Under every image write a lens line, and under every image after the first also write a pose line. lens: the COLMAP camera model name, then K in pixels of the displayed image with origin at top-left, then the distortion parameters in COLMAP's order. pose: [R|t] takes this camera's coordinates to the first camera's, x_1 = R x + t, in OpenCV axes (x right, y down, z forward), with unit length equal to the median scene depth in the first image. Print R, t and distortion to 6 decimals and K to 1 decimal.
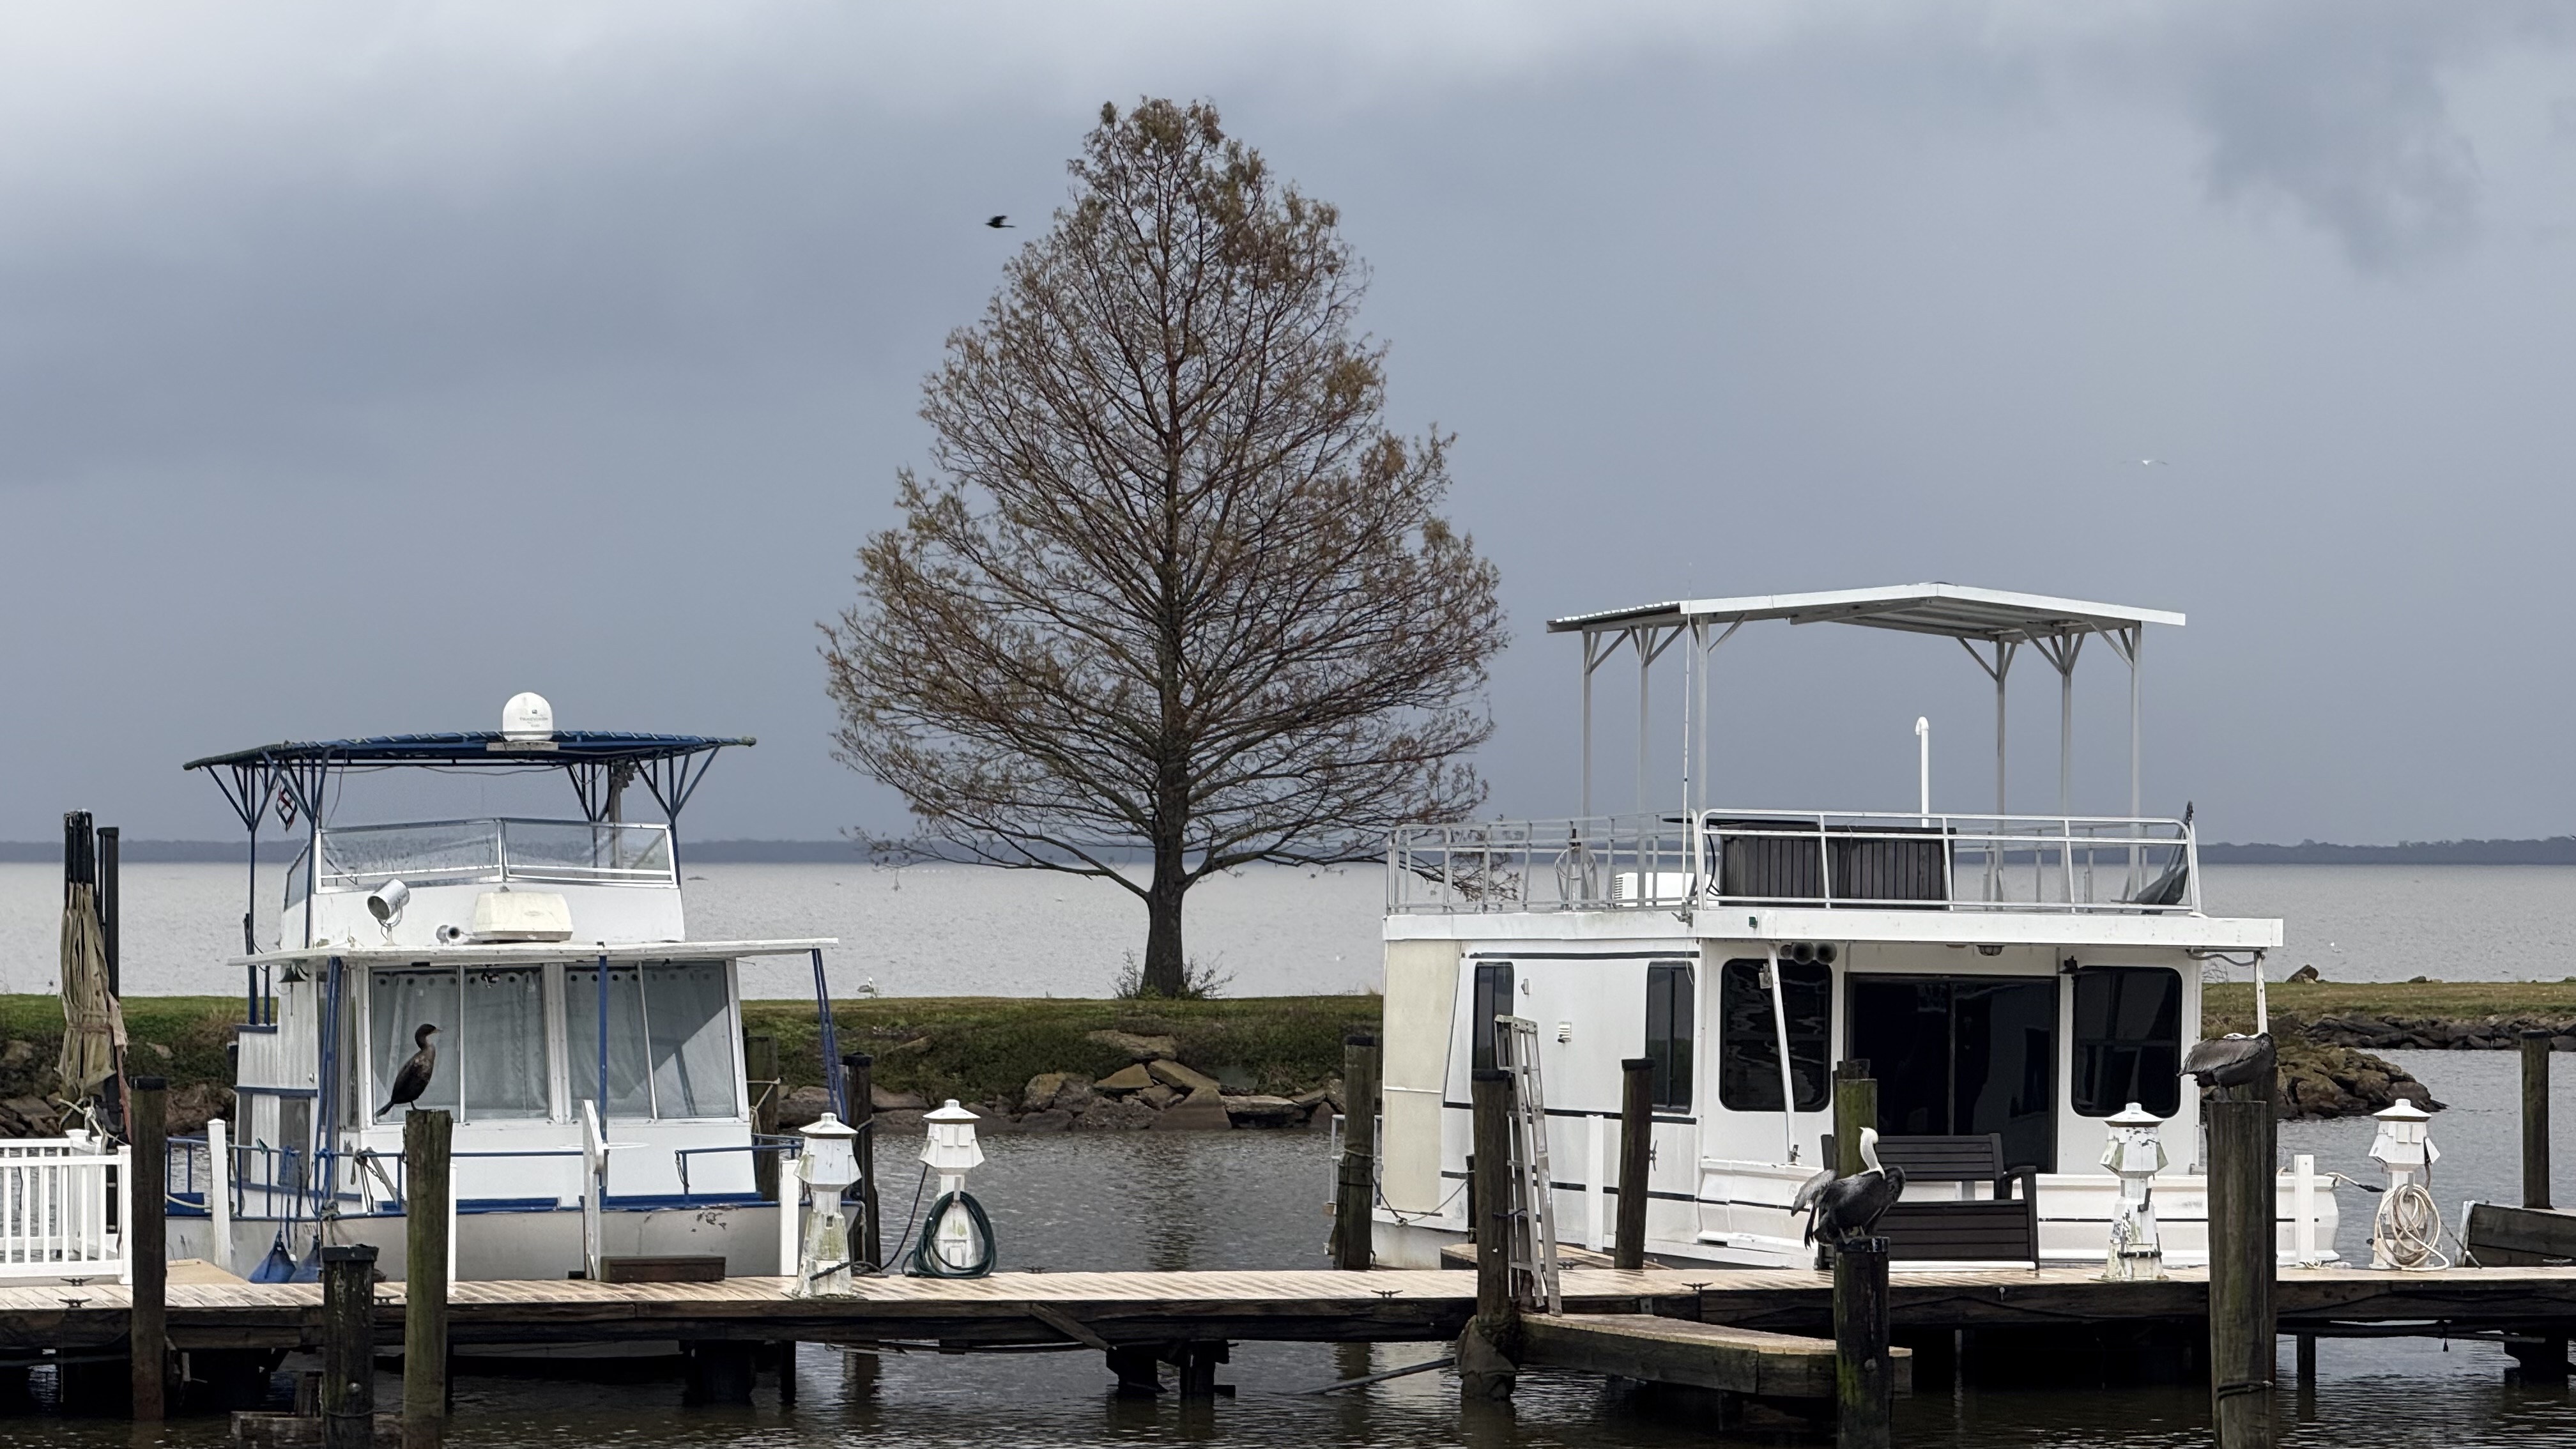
lens RADIAL K [[8934.9, 0, 1280.3], [0, 8934.9, 730.2], [0, 0, 1]] dist [1.042499, 0.000000]
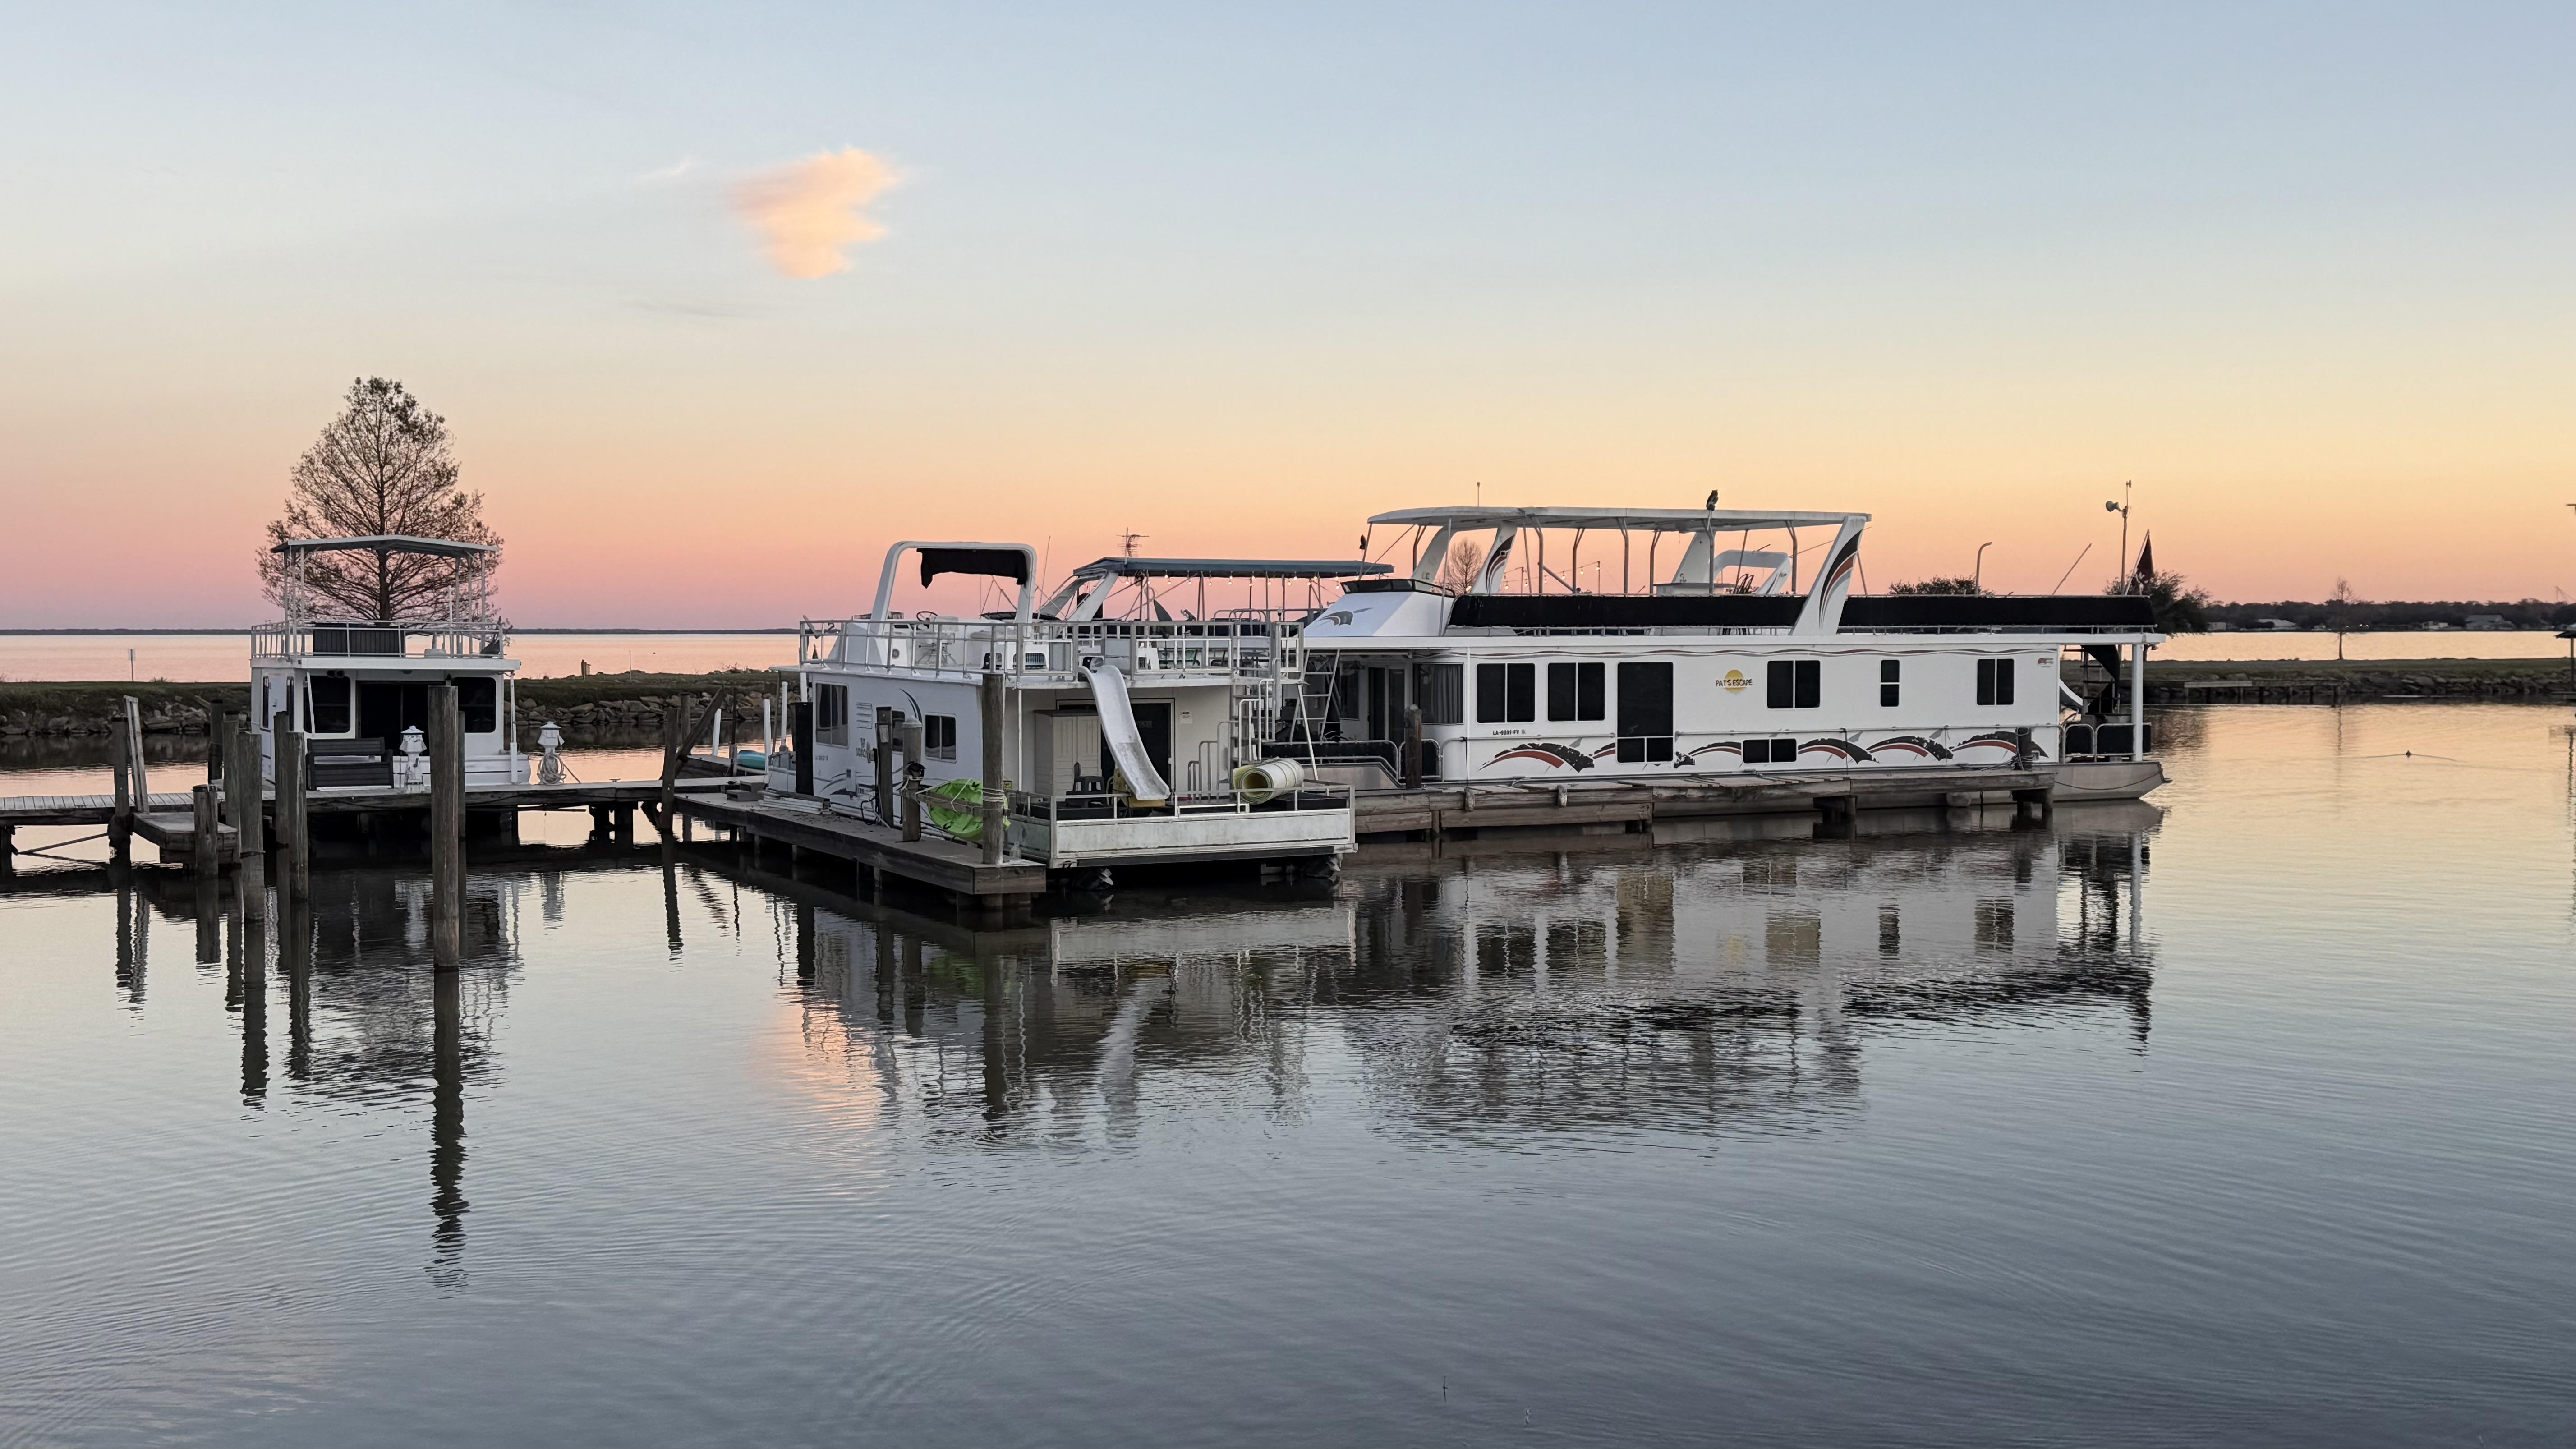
lens RADIAL K [[2545.4, 0, 1296.1], [0, 2545.4, 721.6], [0, 0, 1]] dist [0.132841, 0.000000]
pose [[0.972840, -0.001121, 0.231476, 0.084083], [-0.010218, 0.998806, 0.047781, -0.000433], [-0.231253, -0.048848, 0.971667, 0.089208]]
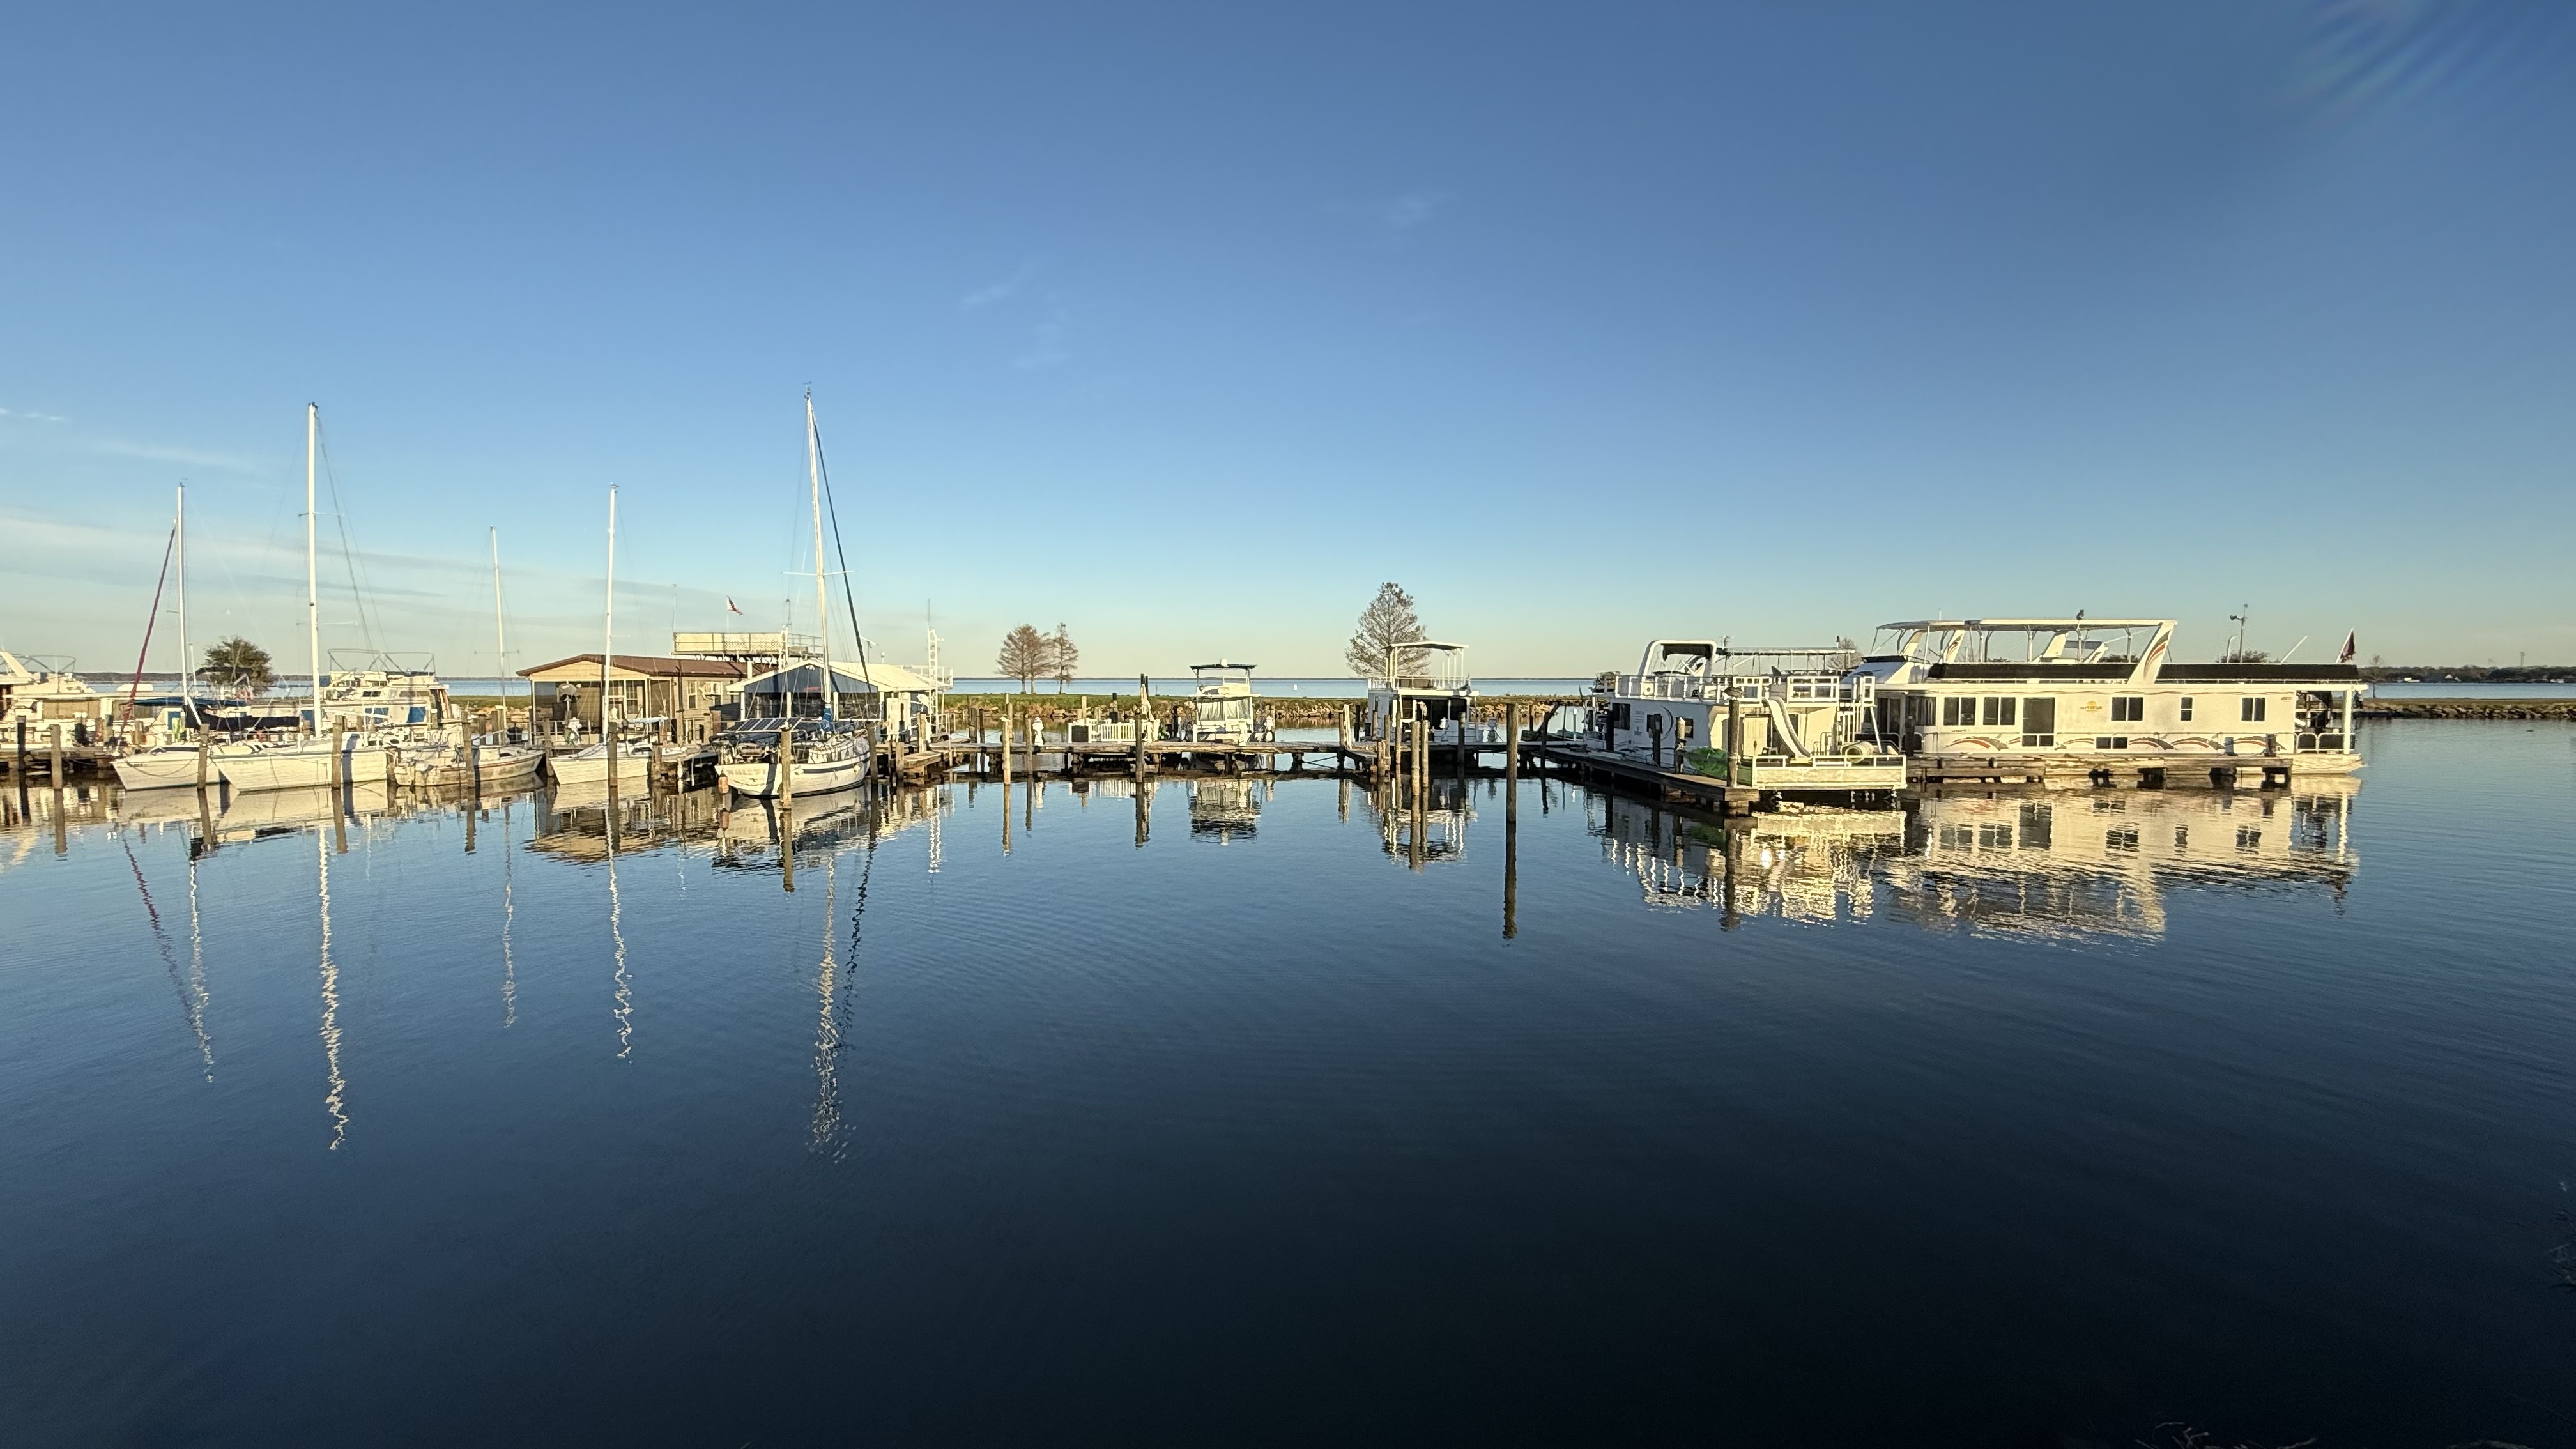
lens RADIAL K [[1039.4, 0, 1276.5], [0, 1039.4, 715.6], [0, 0, 1]] dist [0.001213, 0.000088]
pose [[0.982783, 0.016800, -0.183998, 0.057699], [-0.007477, 0.998658, 0.051248, -0.000421], [0.184612, -0.048990, 0.981590, 0.099429]]
